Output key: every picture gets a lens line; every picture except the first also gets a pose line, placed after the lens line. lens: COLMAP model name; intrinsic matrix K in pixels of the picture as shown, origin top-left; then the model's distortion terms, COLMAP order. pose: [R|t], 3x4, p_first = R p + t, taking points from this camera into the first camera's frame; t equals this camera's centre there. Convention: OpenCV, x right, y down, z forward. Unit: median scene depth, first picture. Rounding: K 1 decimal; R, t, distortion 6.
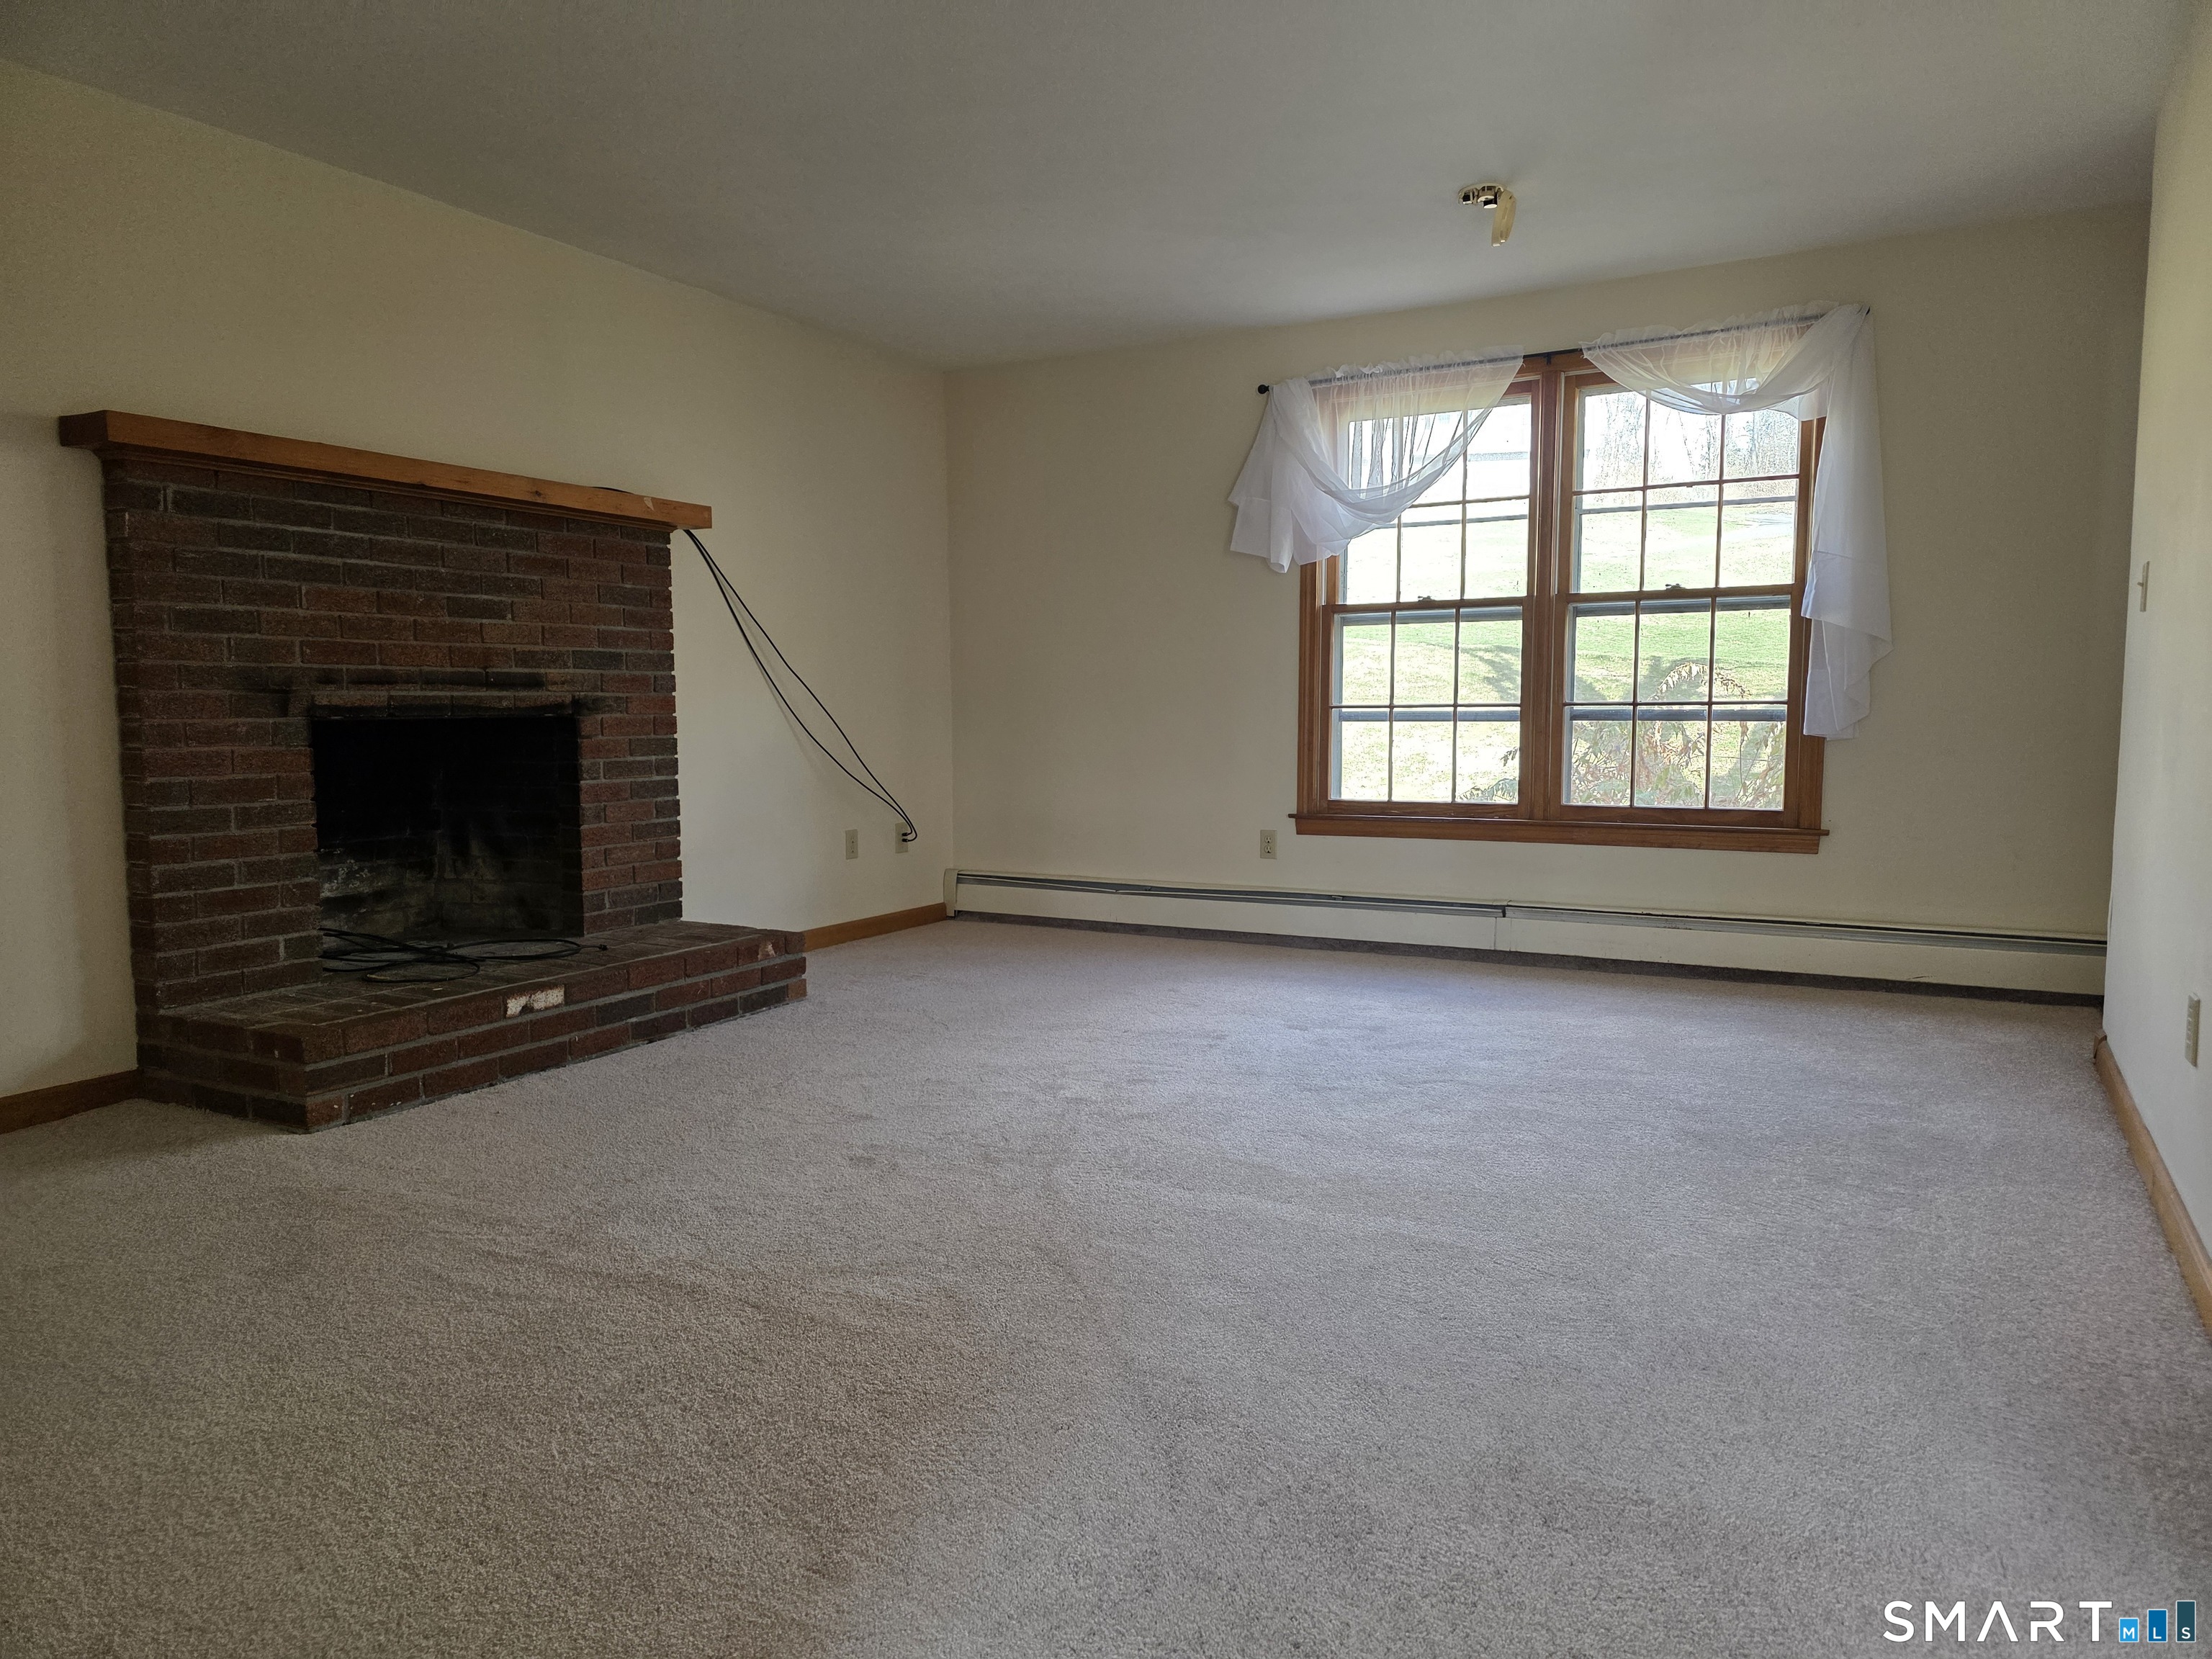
lens RADIAL K [[1522.3, 0, 1239.2], [0, 1522.3, 861.1], [0, 0, 1]] dist [0.071457, -0.058165]
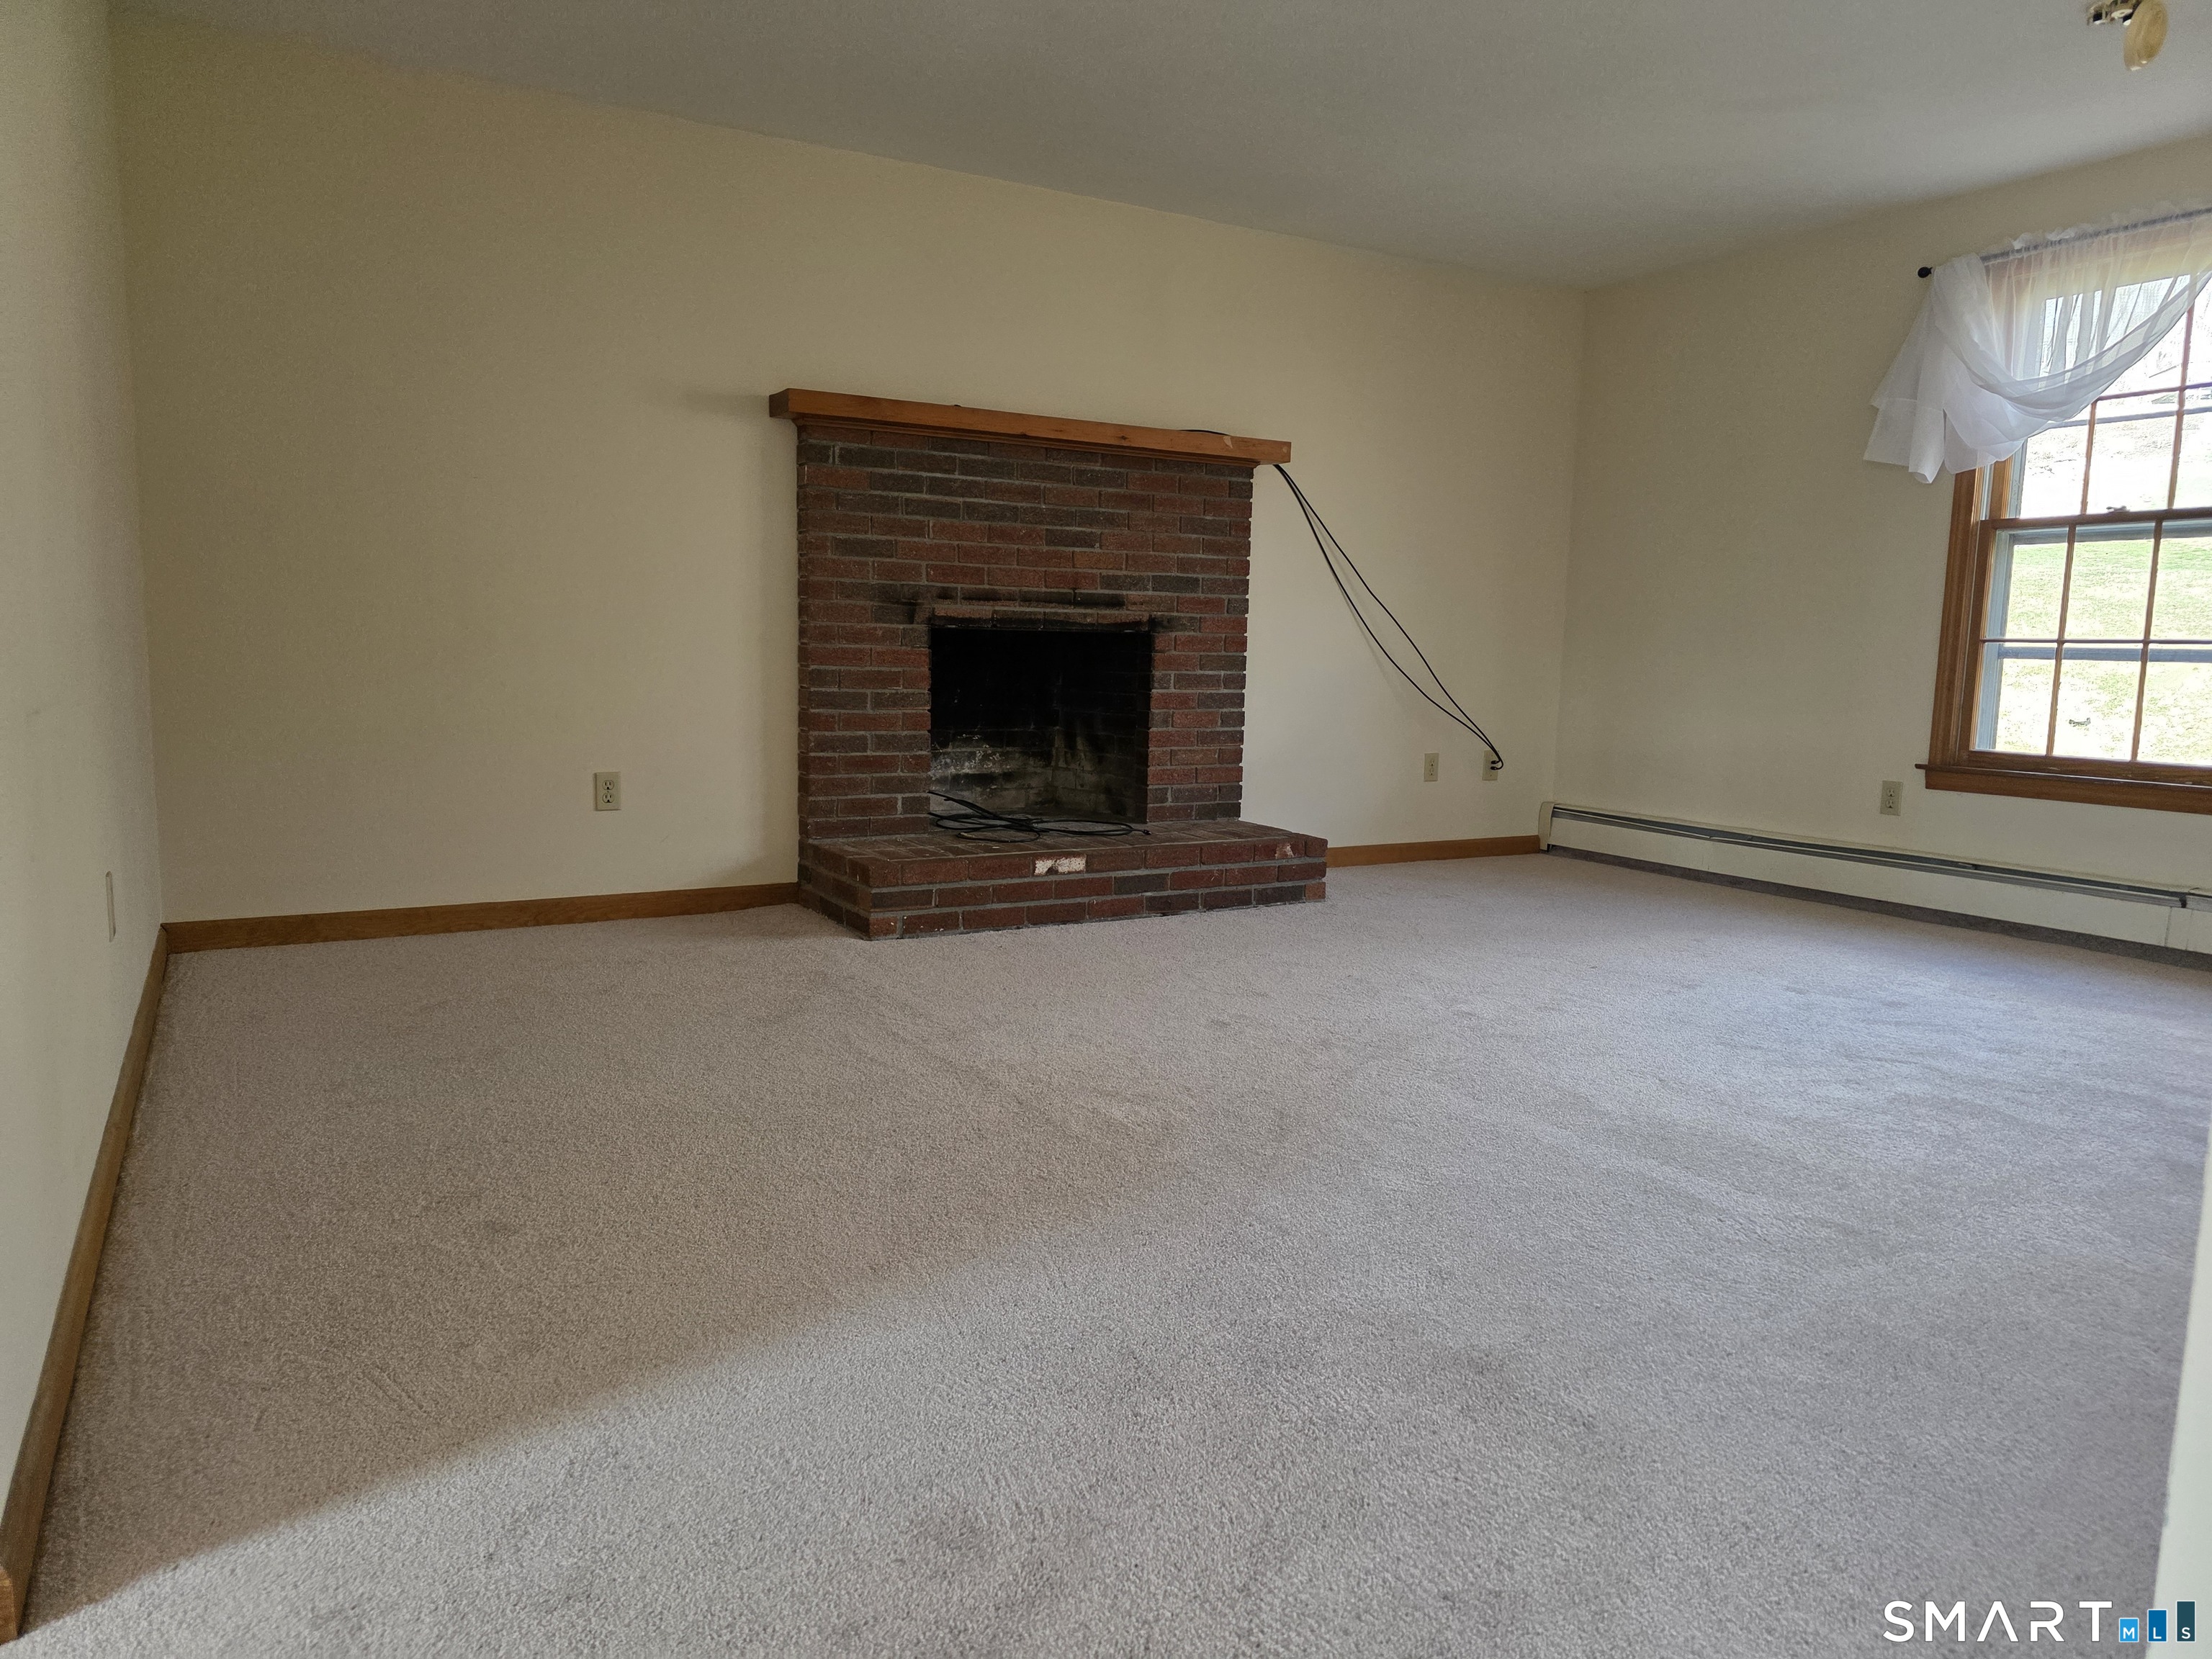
lens RADIAL K [[1522.3, 0, 1099.2], [0, 1522.3, 845.5], [0, 0, 1]] dist [0.071457, -0.058165]
pose [[0.845342, 0.094128, -0.525868, 0.148280], [-0.079290, 0.995559, 0.050741, 0.009905], [0.528309, -0.001197, 0.849051, 0.008380]]
